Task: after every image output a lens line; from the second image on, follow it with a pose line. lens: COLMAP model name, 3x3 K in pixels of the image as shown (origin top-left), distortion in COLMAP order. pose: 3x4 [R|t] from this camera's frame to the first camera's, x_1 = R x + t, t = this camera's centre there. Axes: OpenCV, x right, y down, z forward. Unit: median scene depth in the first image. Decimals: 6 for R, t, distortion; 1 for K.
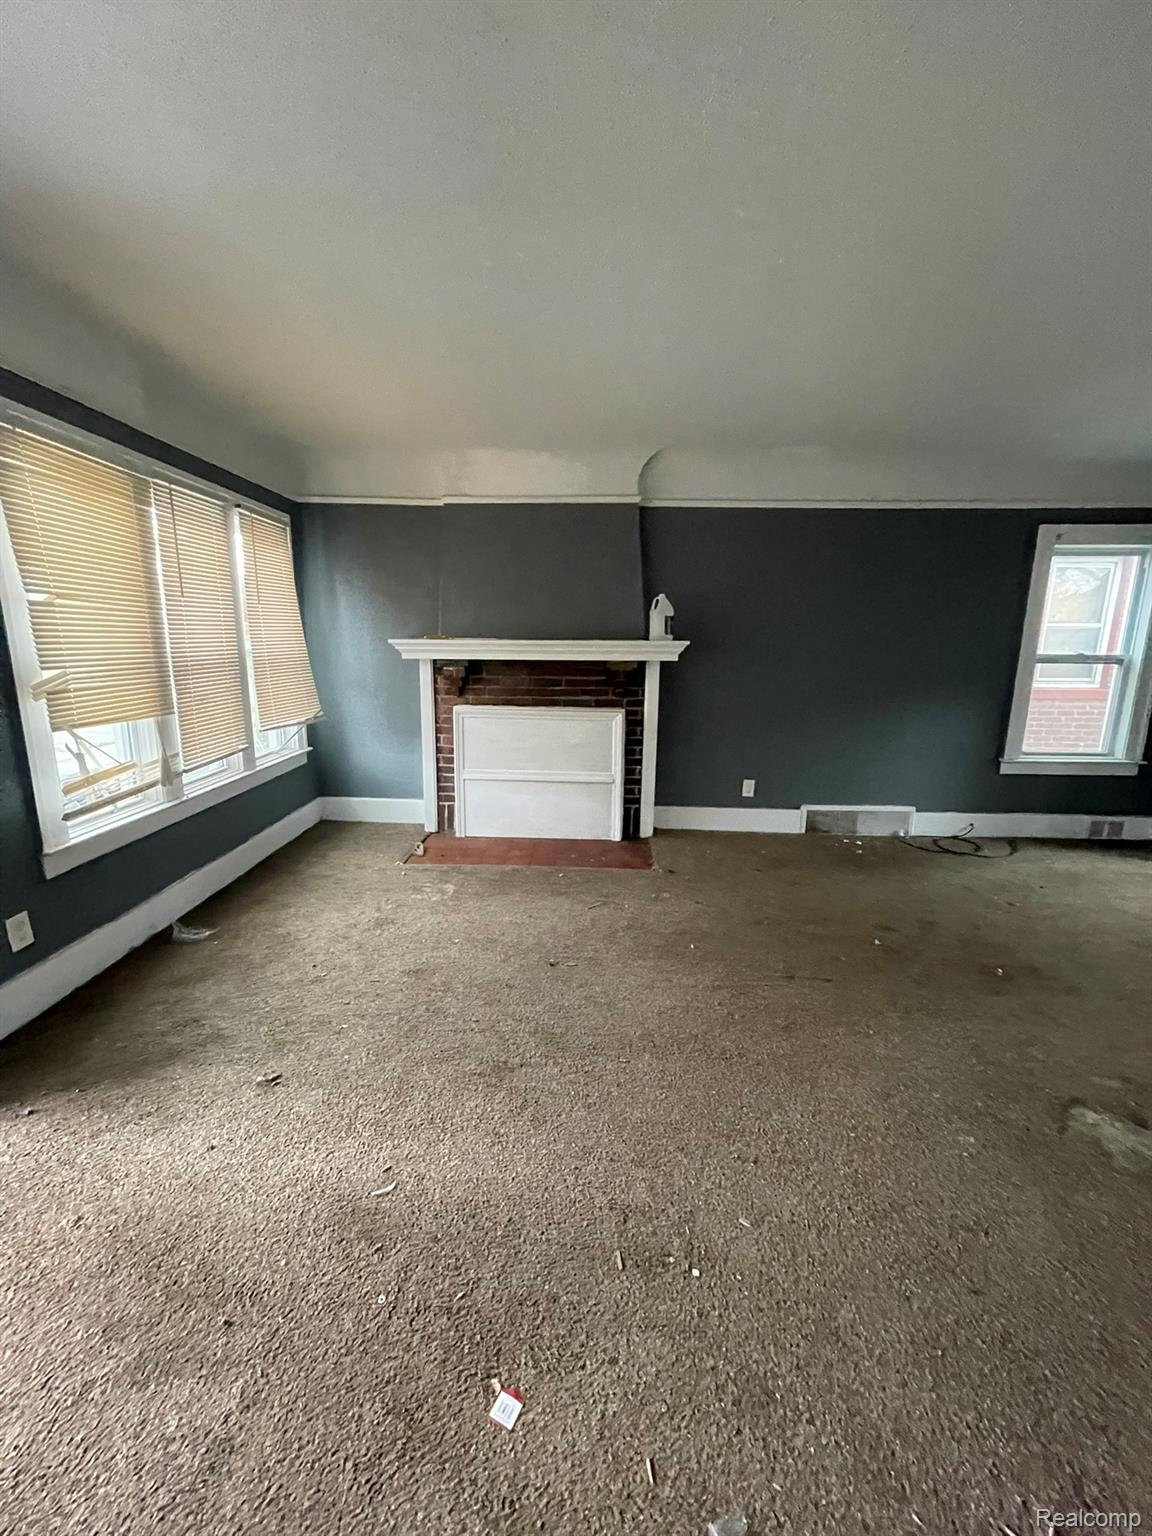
lens RADIAL K [[616.4, 0, 569.4], [0, 616.4, 763.2], [0, 0, 1]] dist [-0.005113, -0.000129]
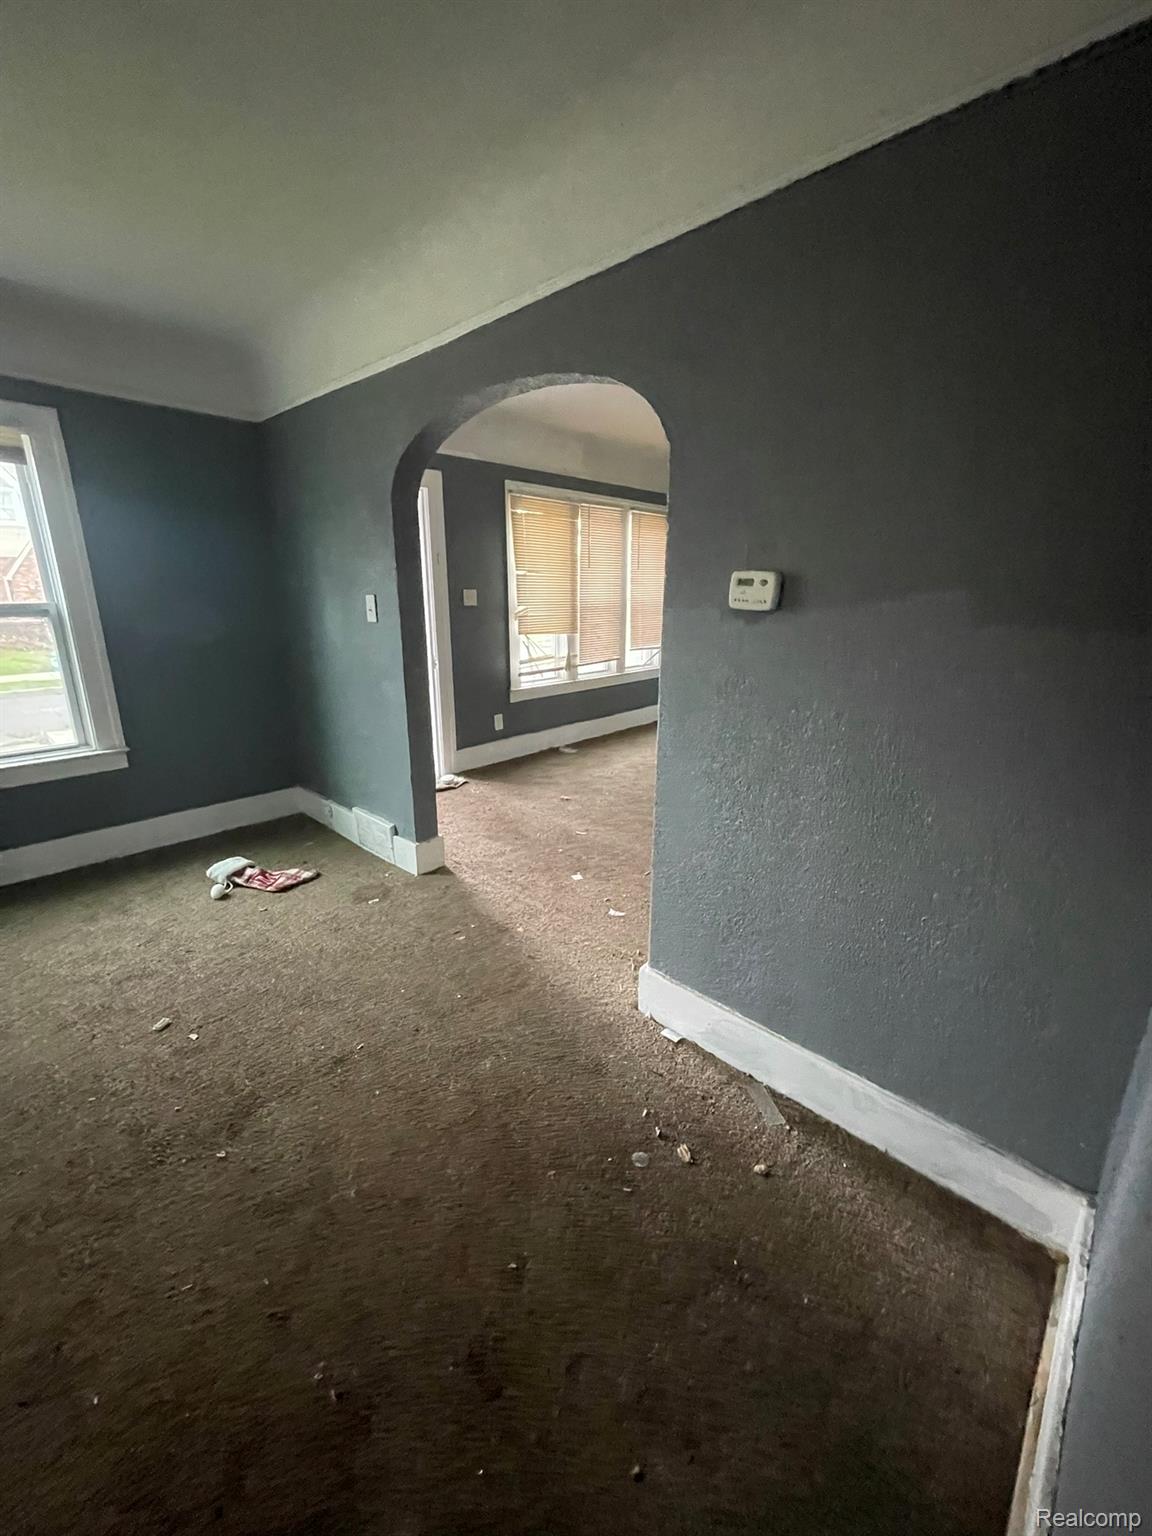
lens RADIAL K [[618.6, 0, 569.7], [0, 618.6, 764.6], [0, 0, 1]] dist [-0.007358, 0.004264]
pose [[0.747940, 0.171961, -0.641105, 0.431678], [-0.124915, 0.985067, 0.118489, 0.066681], [0.651907, -0.008539, 0.758251, -0.307411]]
